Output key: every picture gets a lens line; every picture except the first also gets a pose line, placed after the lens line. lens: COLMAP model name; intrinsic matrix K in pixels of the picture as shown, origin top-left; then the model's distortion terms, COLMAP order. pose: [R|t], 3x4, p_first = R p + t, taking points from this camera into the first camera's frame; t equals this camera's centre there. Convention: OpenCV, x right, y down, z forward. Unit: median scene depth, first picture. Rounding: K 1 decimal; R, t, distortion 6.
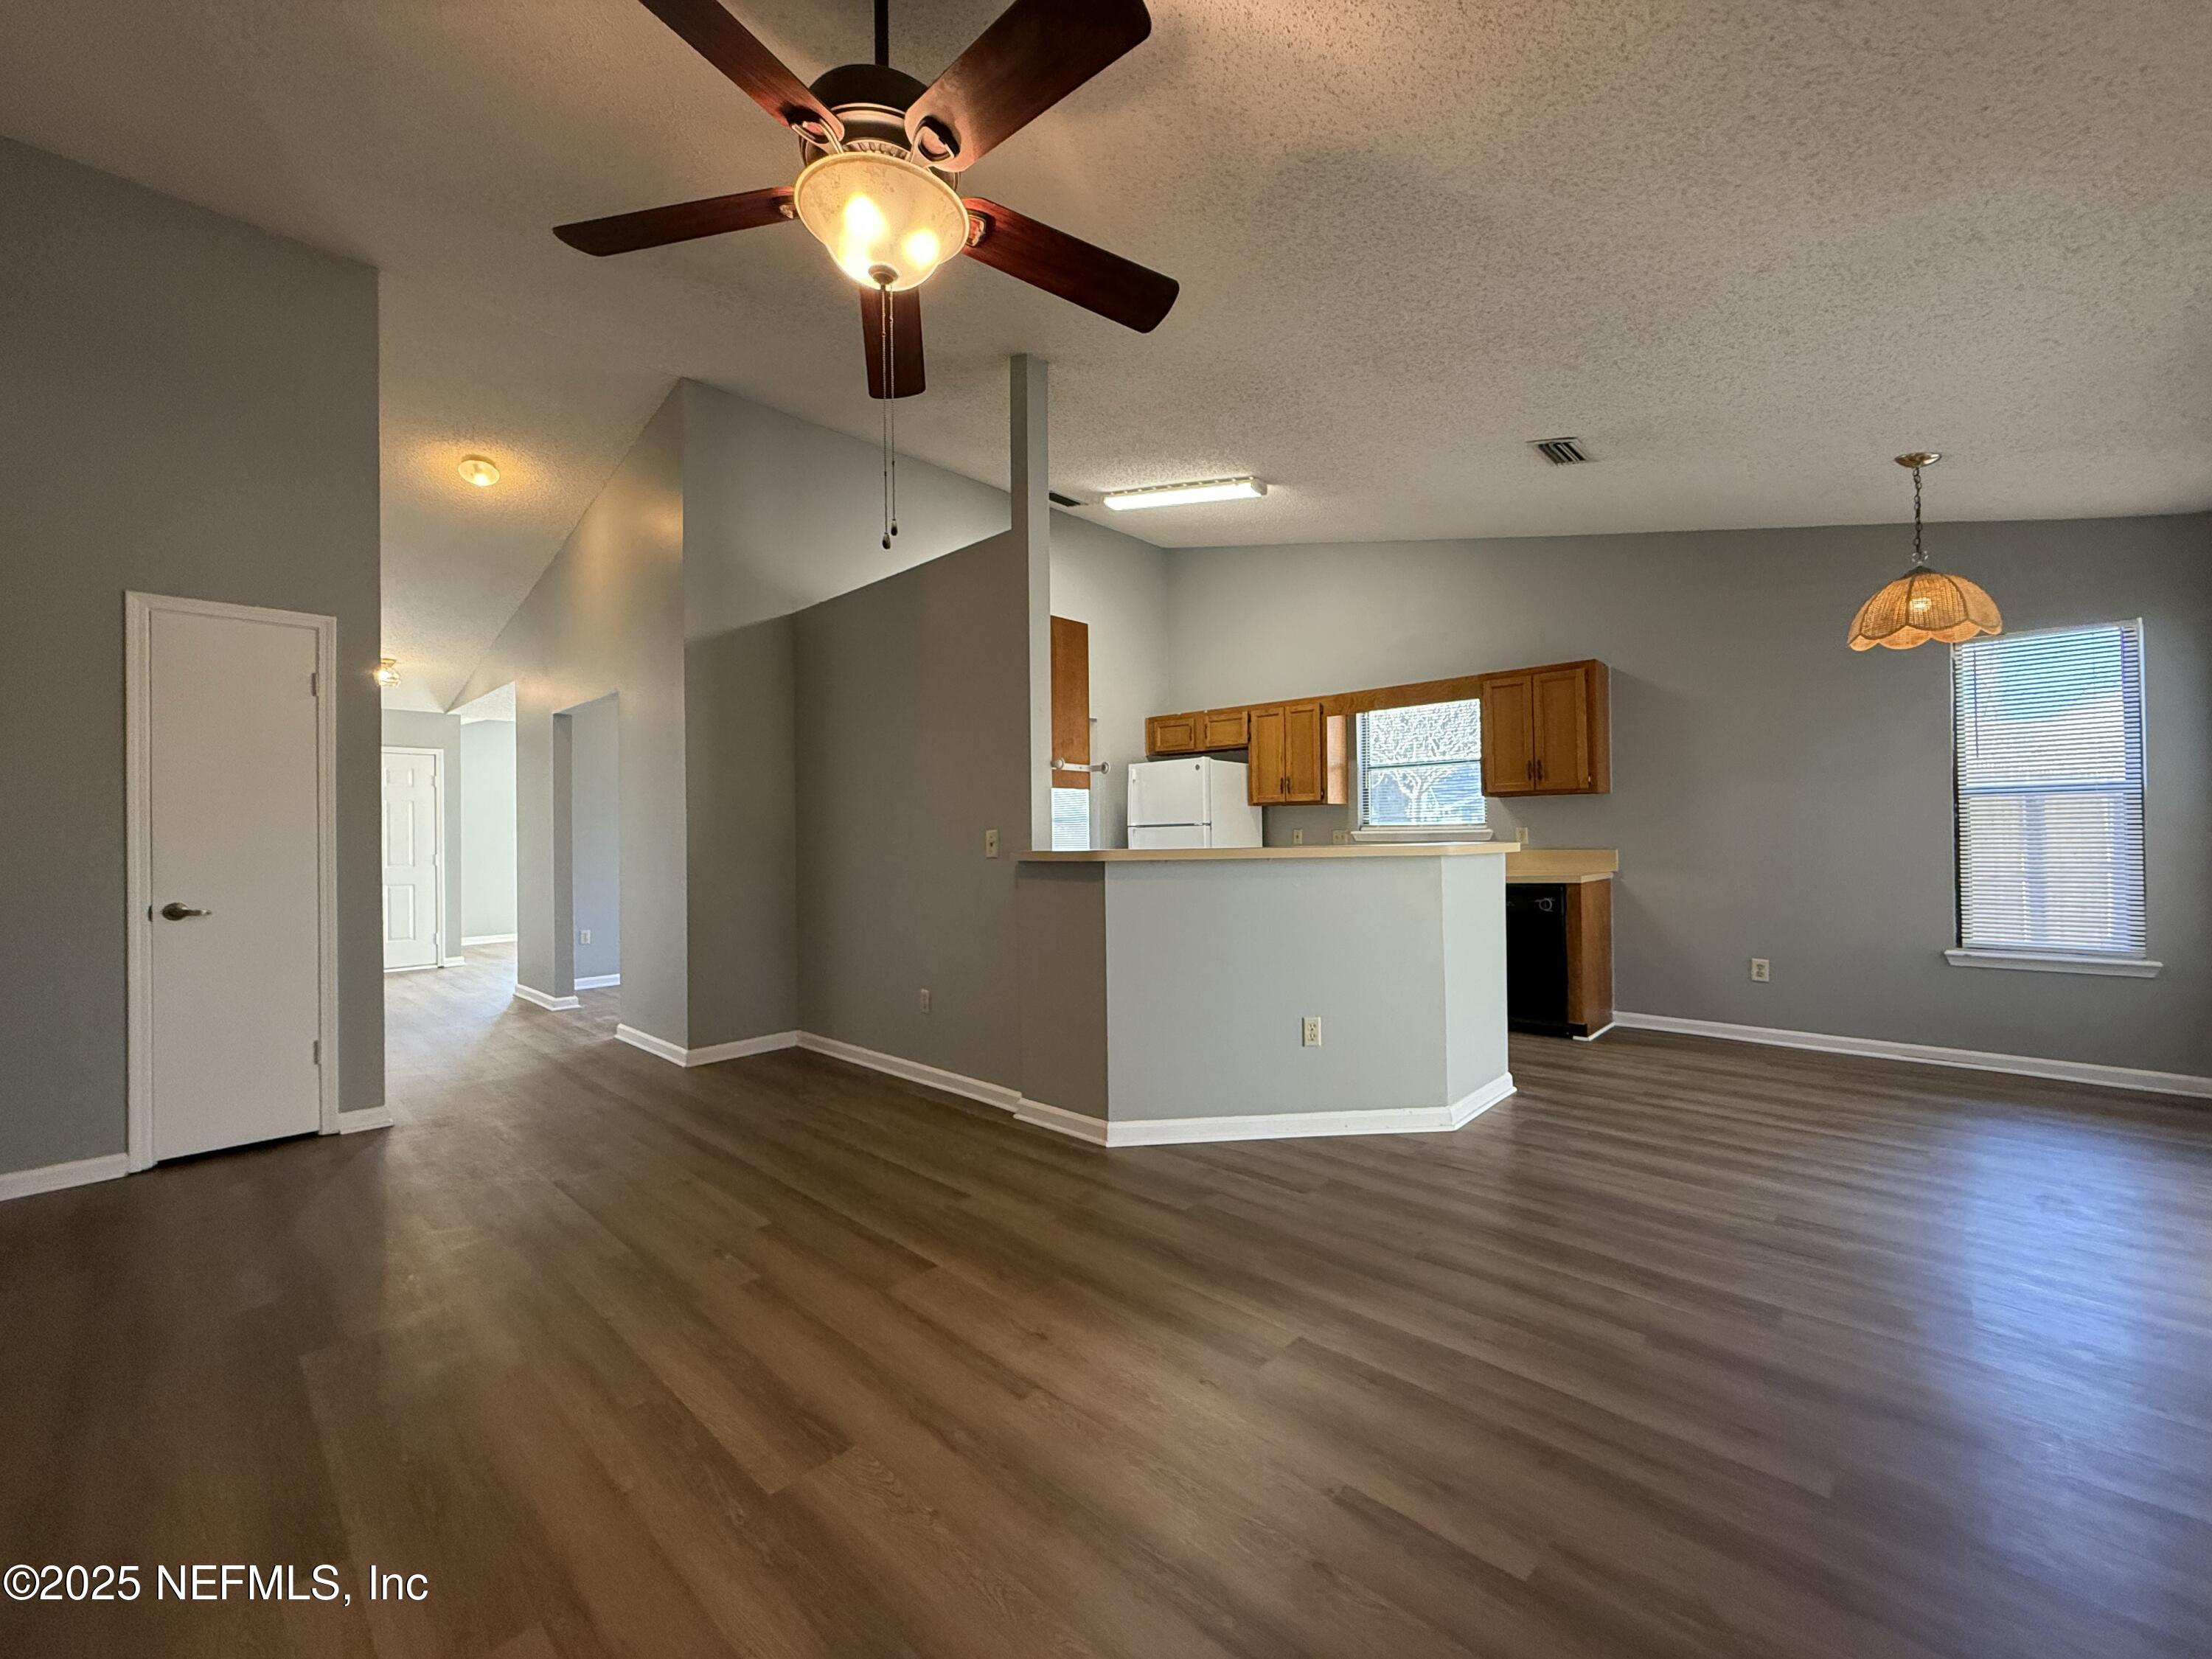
lens RADIAL K [[881.3, 0, 1097.5], [0, 881.3, 832.2], [0, 0, 1]] dist [-0.003689, 0.000333]
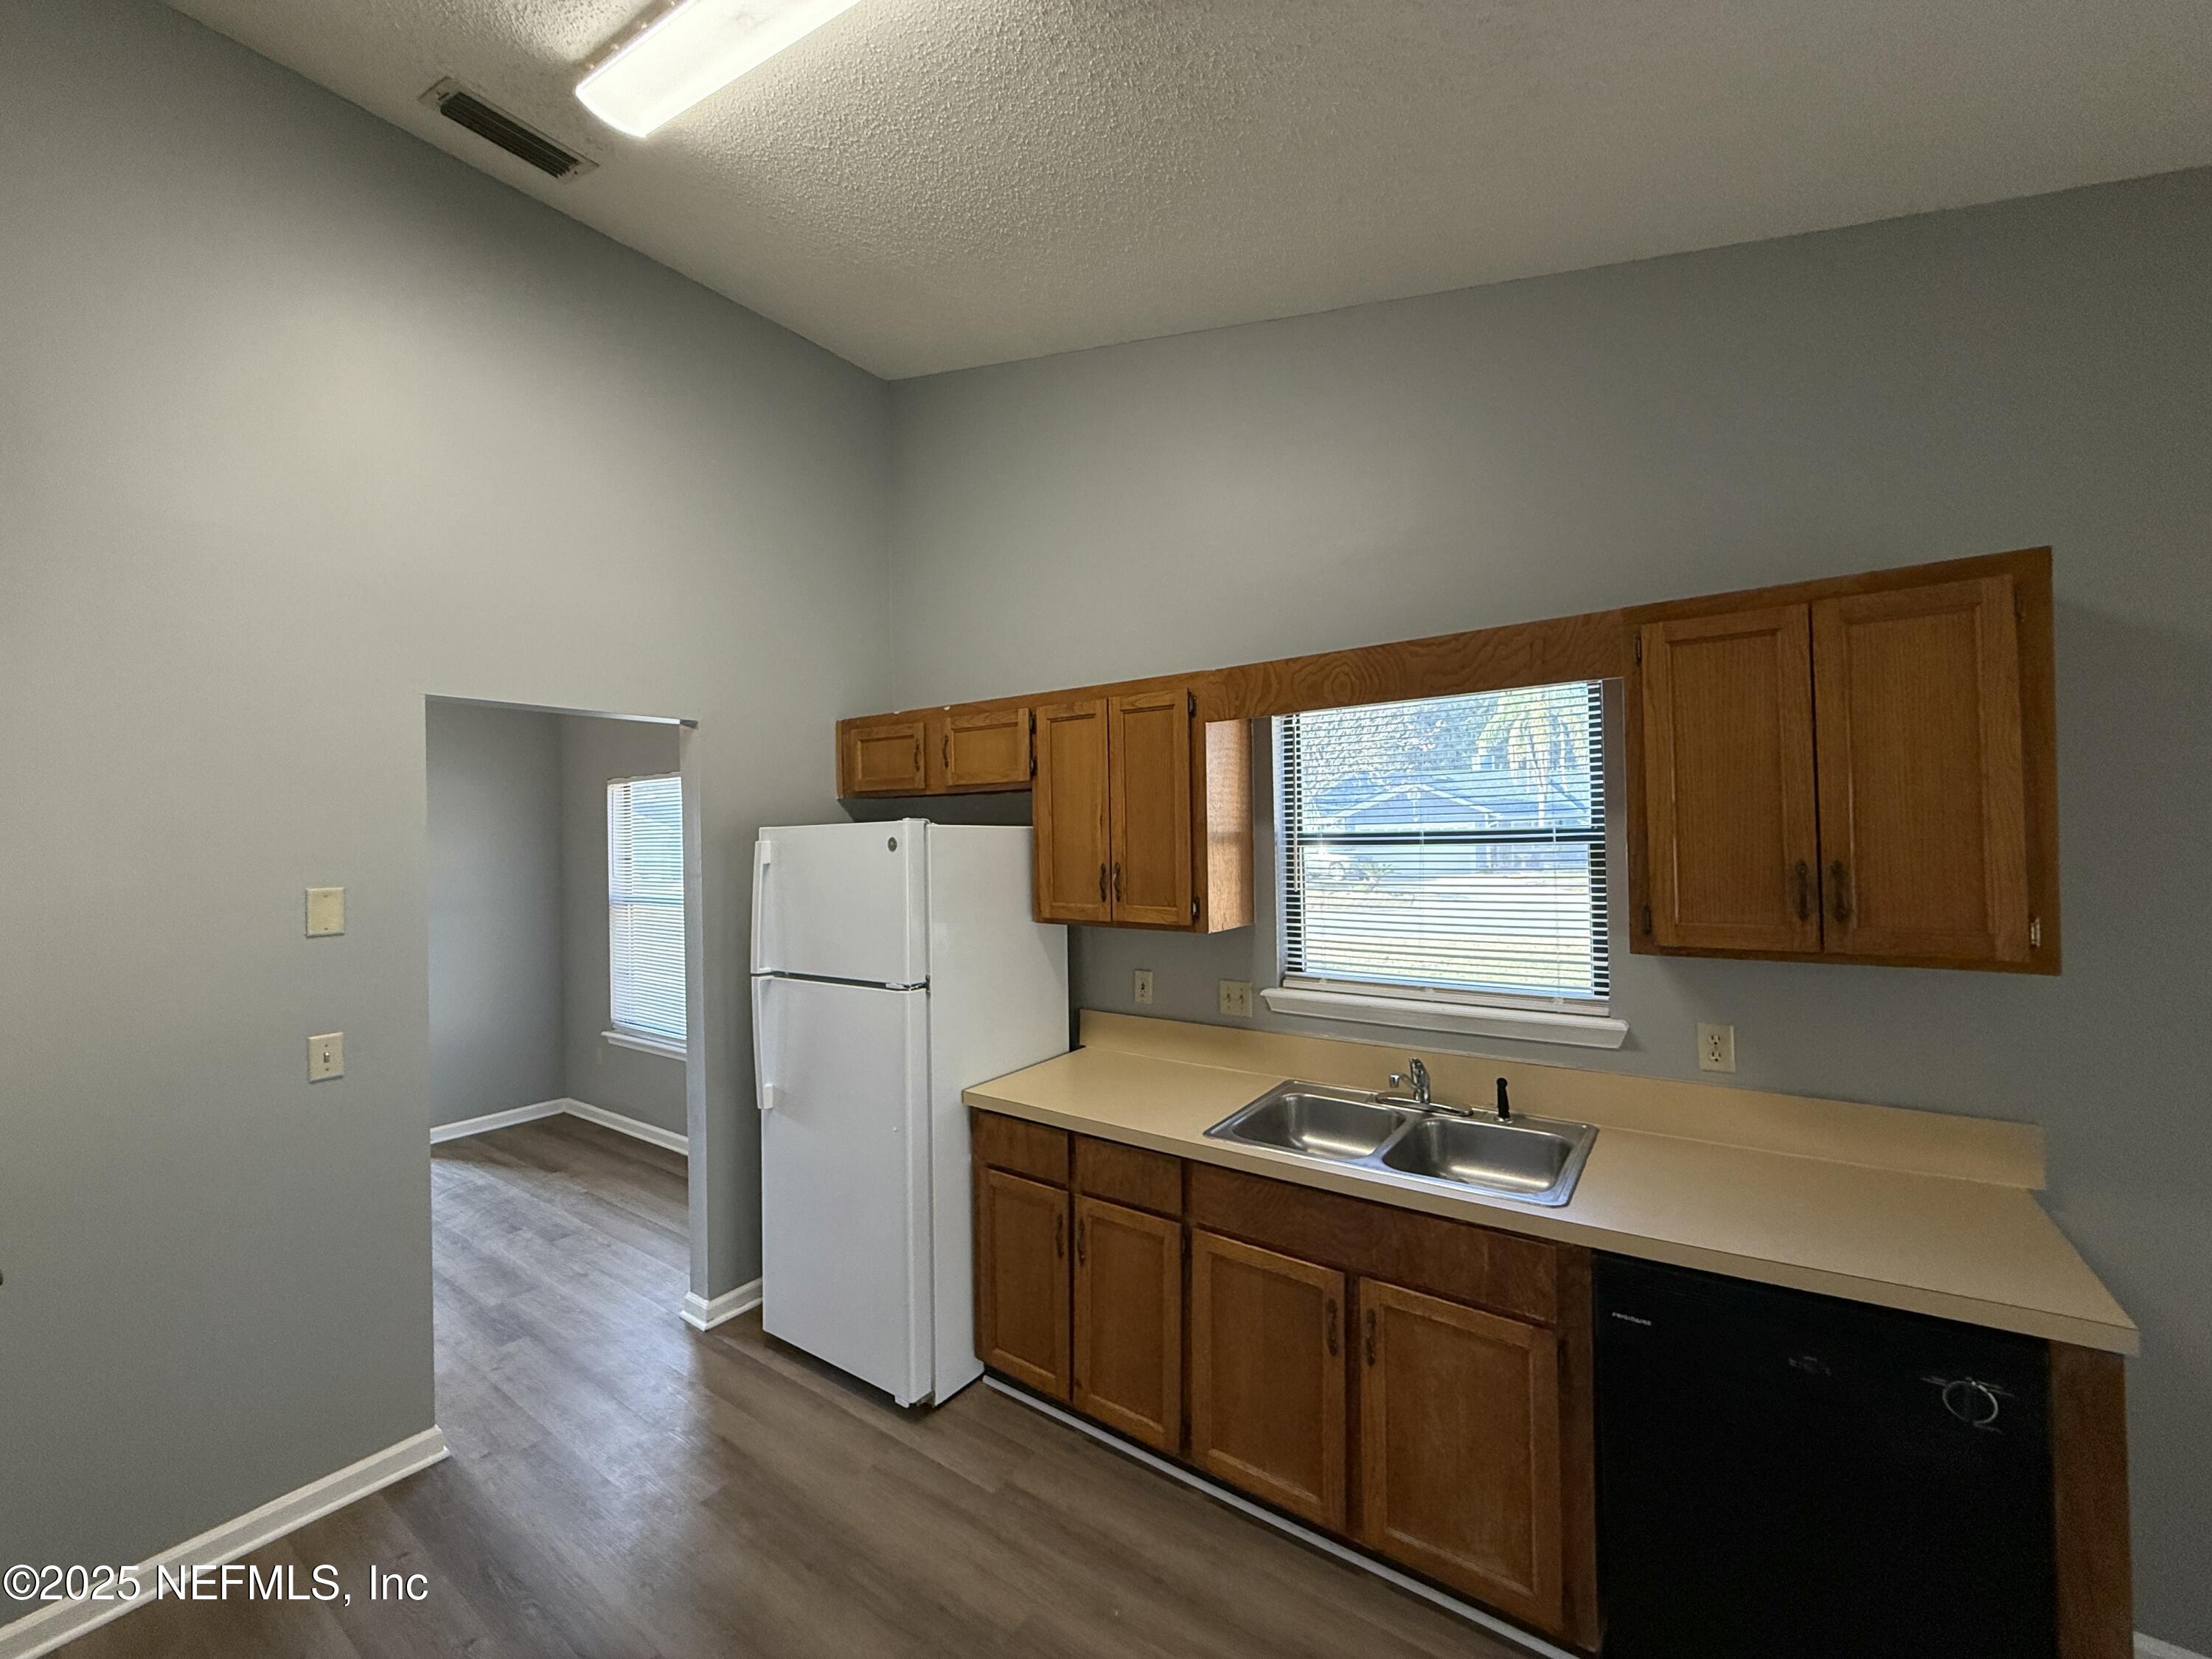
lens RADIAL K [[881.3, 0, 1099.9], [0, 881.3, 831.2], [0, 0, 1]] dist [-0.003689, 0.000333]
pose [[0.991189, -0.003542, 0.132410, 0.151466], [0.004577, 0.999961, -0.007512, -0.074639], [-0.132378, 0.008051, 0.991167, 0.577746]]
